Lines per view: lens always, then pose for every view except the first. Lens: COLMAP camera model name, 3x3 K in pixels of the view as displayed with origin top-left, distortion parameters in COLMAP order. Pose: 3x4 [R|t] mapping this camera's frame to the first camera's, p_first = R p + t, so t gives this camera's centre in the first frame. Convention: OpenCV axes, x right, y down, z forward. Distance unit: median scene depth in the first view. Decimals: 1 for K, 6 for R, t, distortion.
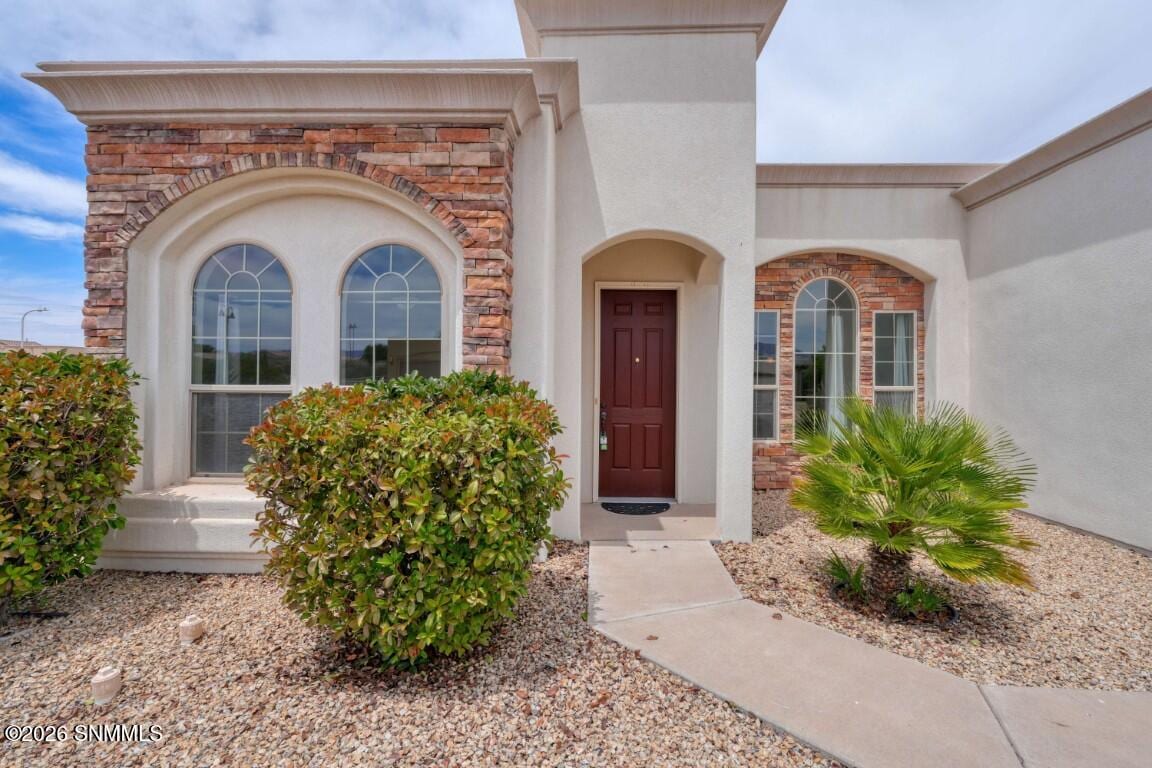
lens RADIAL K [[586.3, 0, 576.0], [0, 586.3, 384.0], [0, 0, 1]] dist [-0.000559, -0.000133]
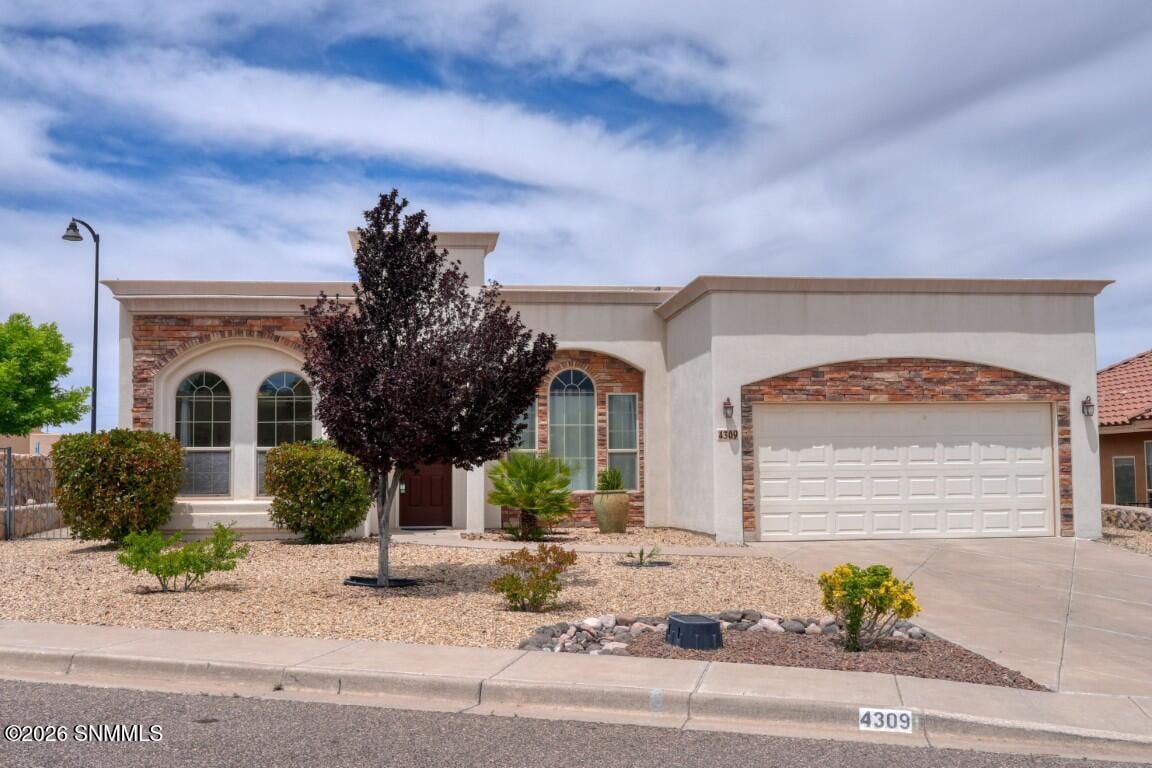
lens RADIAL K [[1387.8, 0, 576.0], [0, 1387.8, 384.0], [0, 0, 1]] dist [0.003236, 0.007945]
pose [[0.989767, -0.005166, 0.142603, -0.025683], [0.015793, 0.997171, -0.073487, 0.155402], [-0.141820, 0.074987, 0.987048, -3.812622]]
